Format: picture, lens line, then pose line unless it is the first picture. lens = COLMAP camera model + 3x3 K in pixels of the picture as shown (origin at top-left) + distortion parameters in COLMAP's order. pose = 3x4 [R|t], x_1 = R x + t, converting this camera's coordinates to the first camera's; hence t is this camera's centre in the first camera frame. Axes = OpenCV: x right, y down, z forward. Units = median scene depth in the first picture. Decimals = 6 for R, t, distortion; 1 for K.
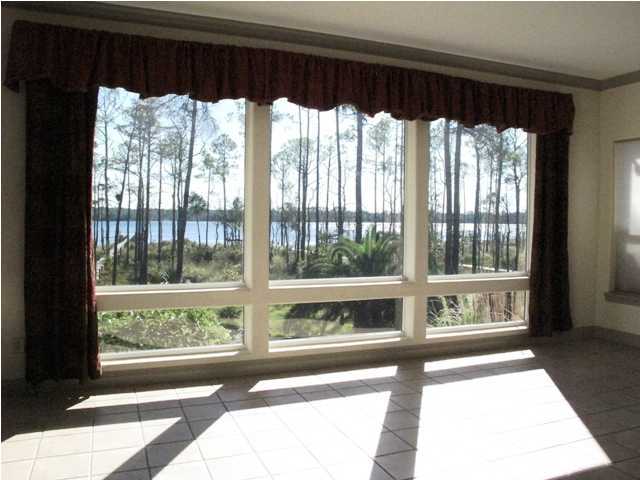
lens RADIAL K [[535.0, 0, 320.0], [0, 535.0, 240.0], [0, 0, 1]] dist [-0.149958, 0.098377]
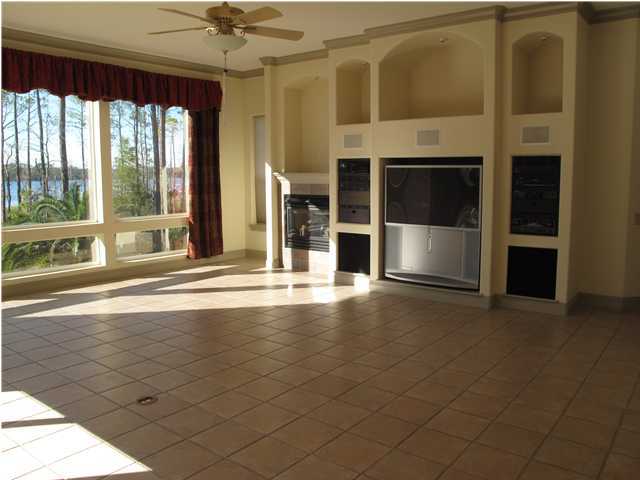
lens RADIAL K [[535.0, 0, 320.0], [0, 535.0, 240.0], [0, 0, 1]] dist [-0.149958, 0.098377]
pose [[0.865854, -0.074691, 0.494691, -0.003028], [0.031972, 0.995033, 0.094275, 0.009002], [-0.499275, -0.065812, 0.863941, -0.282079]]
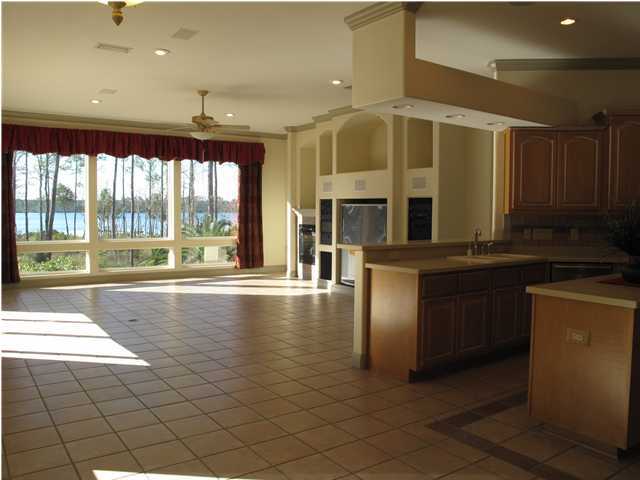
lens RADIAL K [[535.0, 0, 320.0], [0, 535.0, 240.0], [0, 0, 1]] dist [-0.149958, 0.098377]
pose [[0.974113, -0.016771, 0.225441, 0.185055], [0.012240, 0.999694, 0.021480, 0.028367], [-0.225732, -0.018165, 0.974020, -0.755110]]
